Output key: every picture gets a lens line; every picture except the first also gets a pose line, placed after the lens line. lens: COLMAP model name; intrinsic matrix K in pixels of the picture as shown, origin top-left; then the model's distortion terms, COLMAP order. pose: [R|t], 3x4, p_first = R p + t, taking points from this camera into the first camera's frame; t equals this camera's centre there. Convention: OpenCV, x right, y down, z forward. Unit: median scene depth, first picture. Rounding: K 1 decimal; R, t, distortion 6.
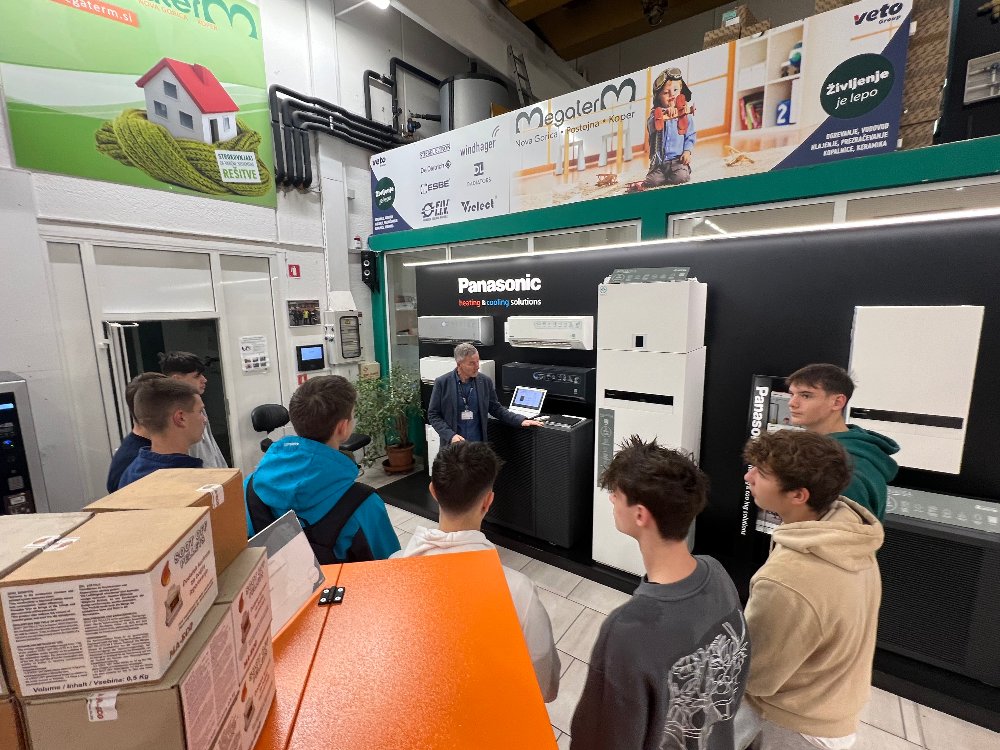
lens RADIAL K [[445.6, 0, 500.0], [0, 445.6, 375.0], [0, 0, 1]] dist [-0.002124, 0.000124]
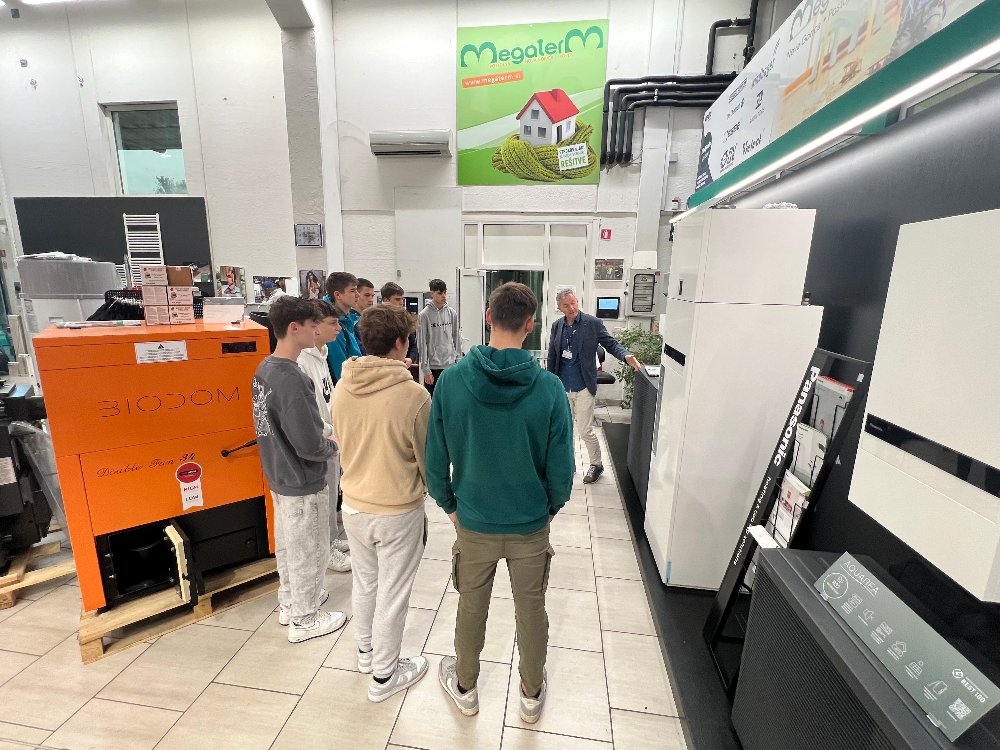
lens RADIAL K [[445.6, 0, 500.0], [0, 445.6, 375.0], [0, 0, 1]] dist [-0.002124, 0.000124]
pose [[0.475187, 0.209697, -0.854532, 0.630128], [-0.165765, 0.975131, 0.147113, 0.012767], [0.864129, 0.071745, 0.498130, 0.202477]]
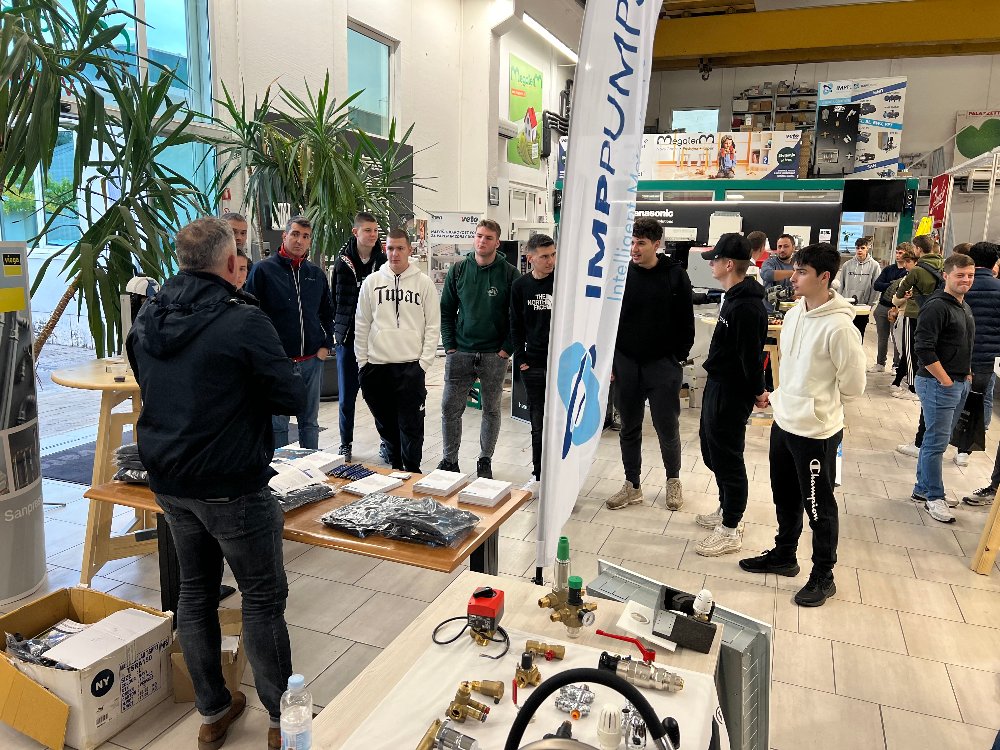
lens RADIAL K [[758.6, 0, 500.0], [0, 758.6, 375.0], [0, 0, 1]] dist [0.003901, -0.000049]
pose [[0.968799, -0.008214, 0.247712, -1.730053], [0.000302, 0.999489, 0.031960, 0.498415], [-0.247848, -0.030888, 0.968306, -2.586392]]
